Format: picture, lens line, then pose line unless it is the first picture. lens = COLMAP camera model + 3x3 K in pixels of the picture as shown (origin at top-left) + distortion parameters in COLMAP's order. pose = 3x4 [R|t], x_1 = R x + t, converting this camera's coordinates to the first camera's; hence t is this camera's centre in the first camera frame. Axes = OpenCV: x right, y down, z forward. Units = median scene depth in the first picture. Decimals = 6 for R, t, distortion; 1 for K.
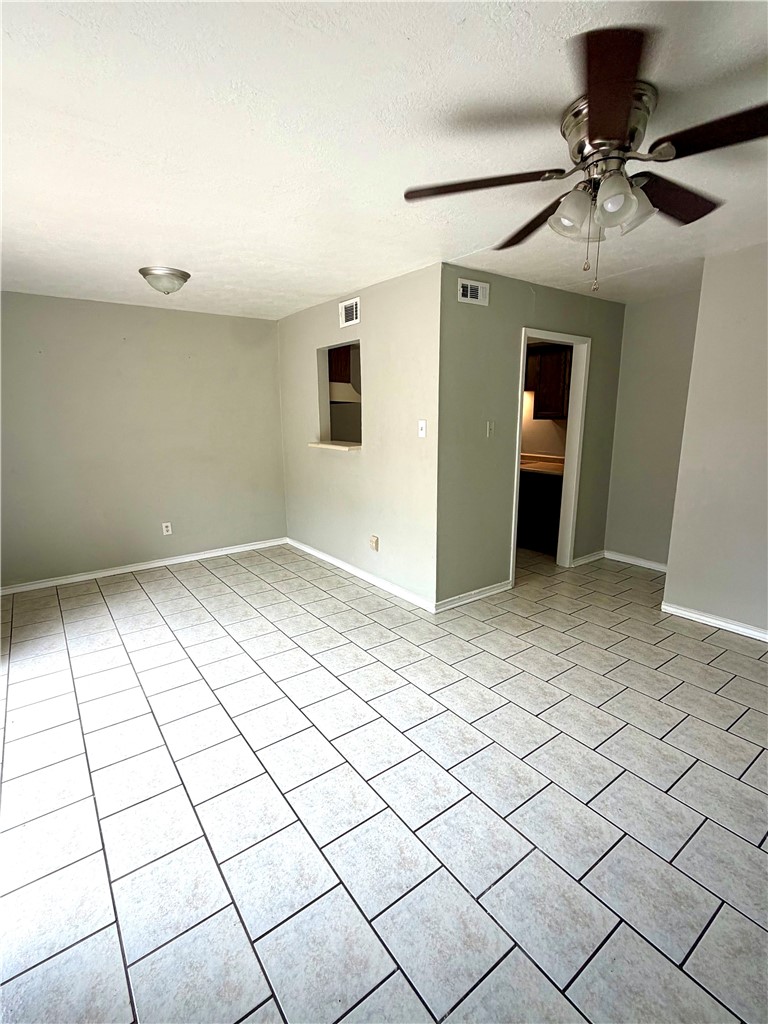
lens RADIAL K [[484.9, 0, 387.8], [0, 484.9, 508.6], [0, 0, 1]] dist [0.001392, 0.002066]
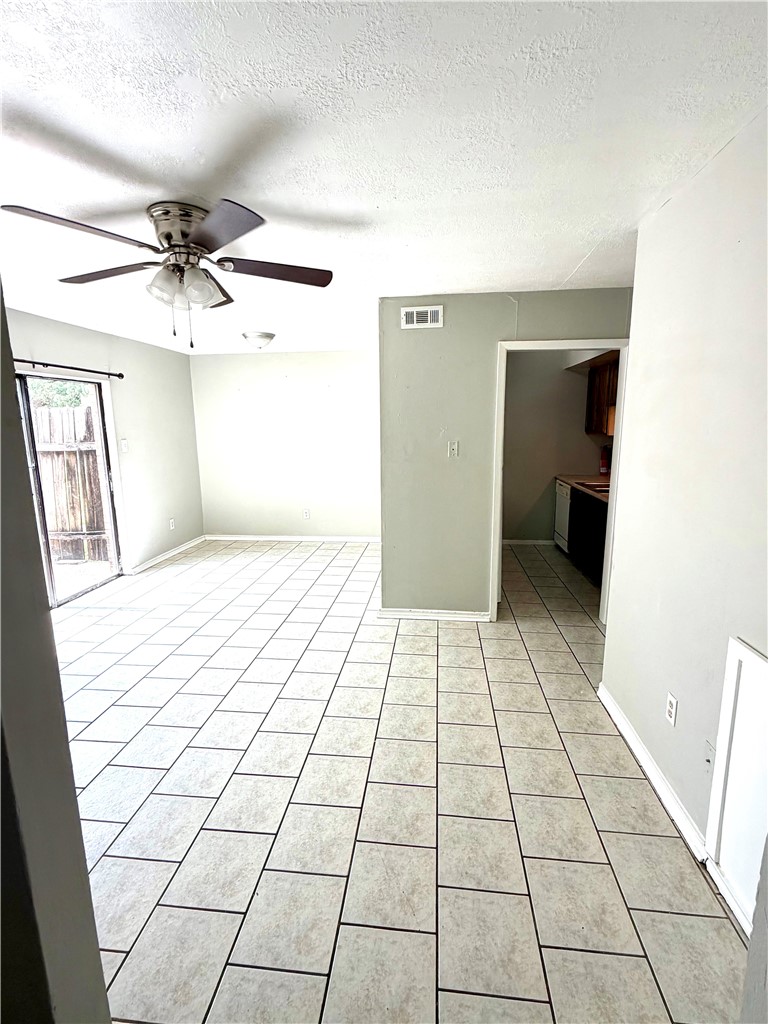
lens RADIAL K [[484.9, 0, 381.0], [0, 484.9, 514.5], [0, 0, 1]] dist [0.001392, 0.002066]
pose [[0.726325, 0.124546, -0.675974, 0.794616], [-0.130443, 0.990551, 0.042347, -0.057423], [0.674861, 0.057418, 0.735708, 0.188798]]
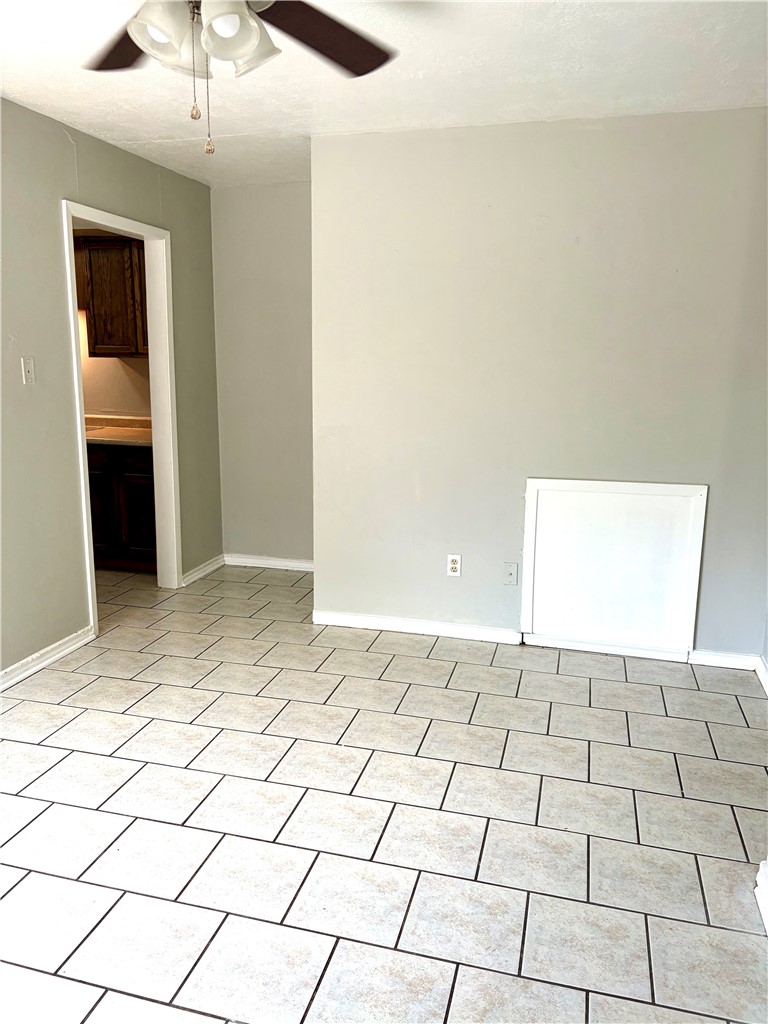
lens RADIAL K [[778.1, 0, 378.2], [0, 778.1, 505.5], [0, 0, 1]] dist [0.048274, -0.026871]
pose [[0.788469, -0.105770, 0.605912, -0.042580], [0.105900, 0.993737, 0.035664, 0.004900], [-0.605890, 0.036046, 0.794731, 0.015516]]
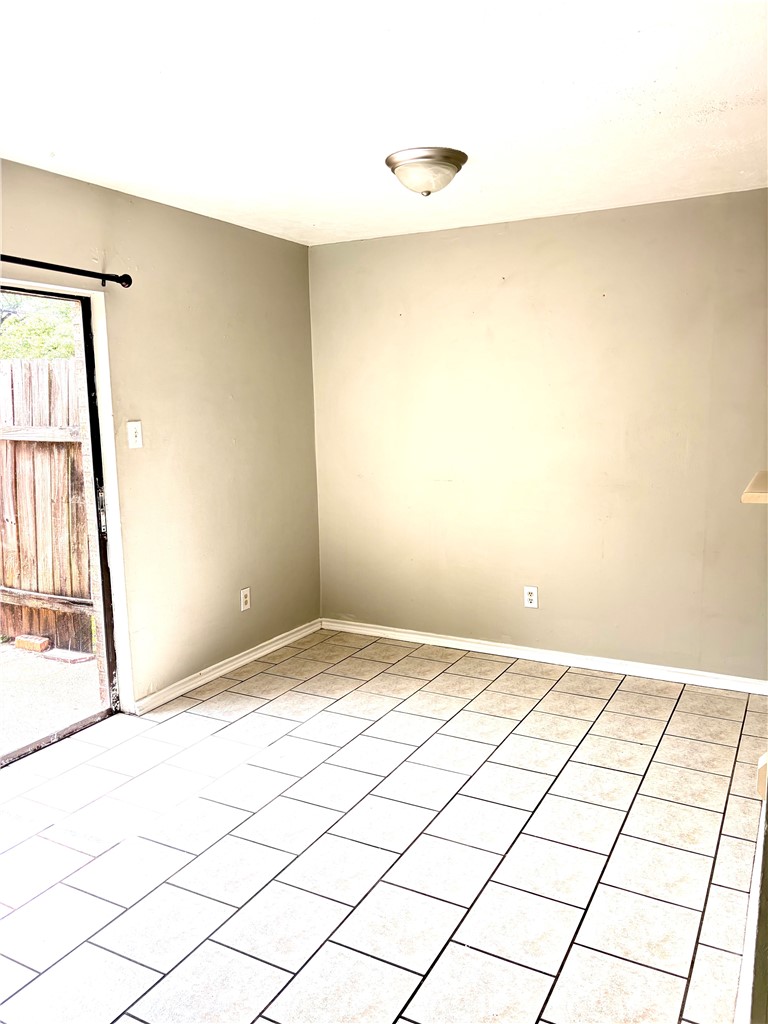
lens RADIAL K [[778.1, 0, 386.9], [0, 778.1, 515.1], [0, 0, 1]] dist [0.048274, -0.026871]
pose [[0.418868, 0.133106, -0.898239, 0.388746], [-0.167720, 0.983519, 0.067531, -0.115895], [0.892423, 0.122366, 0.434289, 0.553426]]
